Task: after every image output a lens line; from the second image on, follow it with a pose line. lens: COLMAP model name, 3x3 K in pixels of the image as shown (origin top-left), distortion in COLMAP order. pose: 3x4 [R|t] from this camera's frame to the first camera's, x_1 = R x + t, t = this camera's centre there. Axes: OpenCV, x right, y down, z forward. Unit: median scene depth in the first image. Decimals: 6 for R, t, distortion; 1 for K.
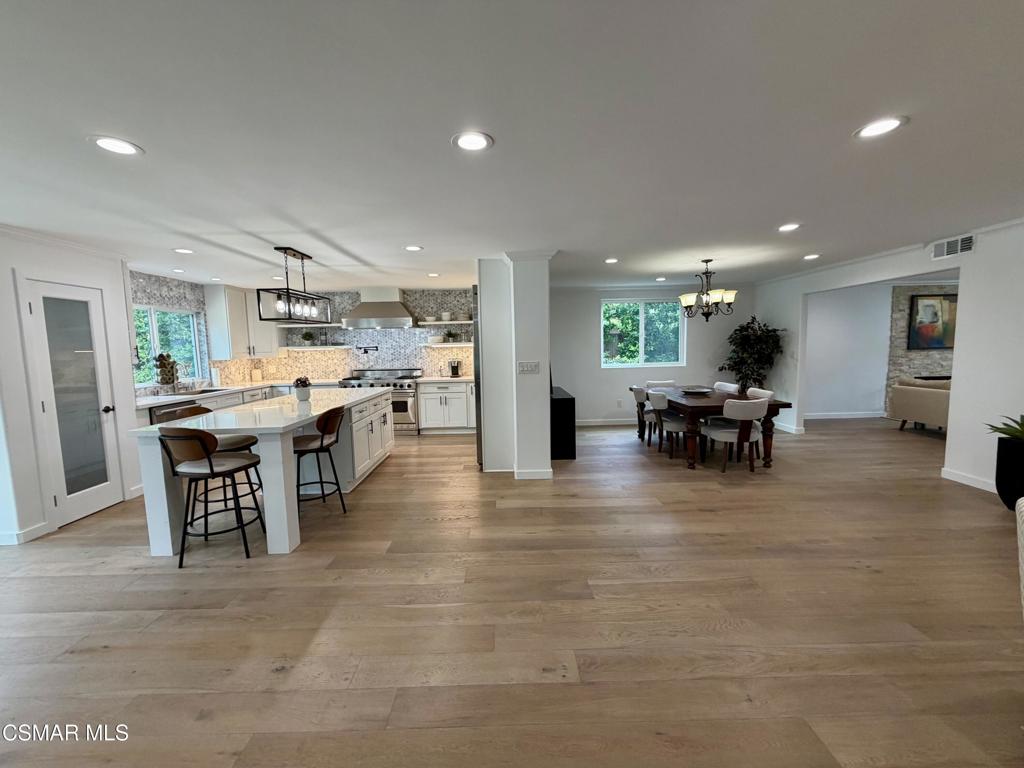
lens RADIAL K [[407.9, 0, 512.0], [0, 407.9, 384.0], [0, 0, 1]] dist [-0.000579, -0.000028]
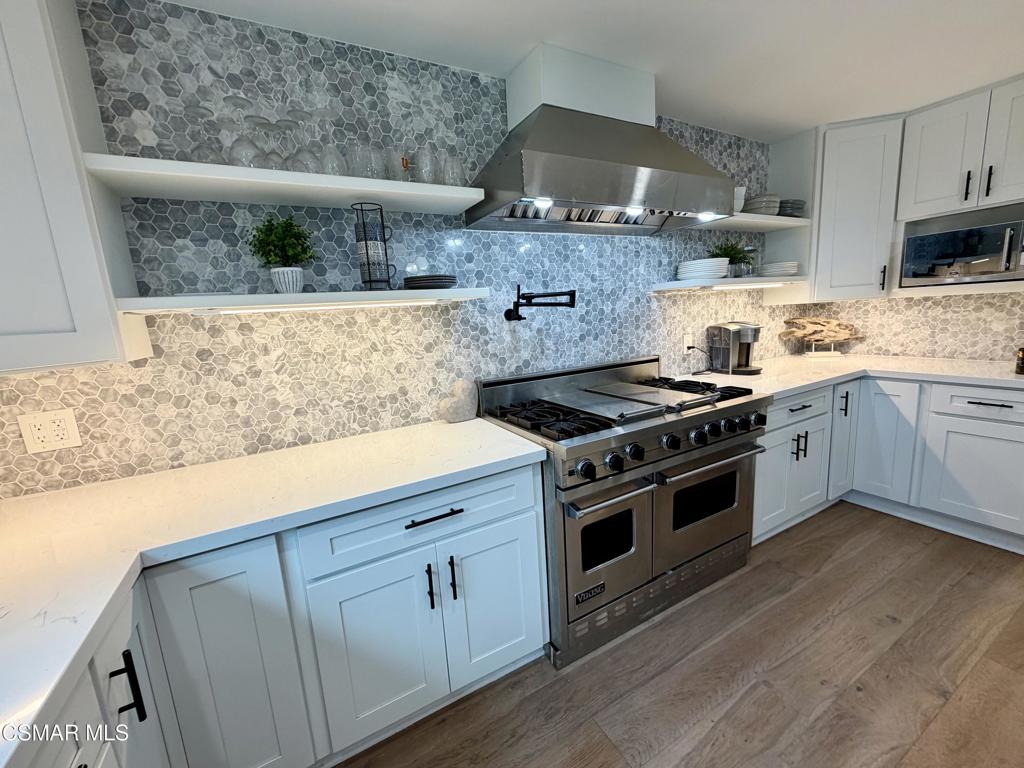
lens RADIAL K [[407.9, 0, 512.0], [0, 407.9, 384.0], [0, 0, 1]] dist [-0.000579, -0.000028]
pose [[0.882017, -0.112358, 0.457626, -0.501174], [0.087078, 0.993295, 0.076044, -0.053618], [-0.463102, -0.027223, 0.885887, 0.768697]]
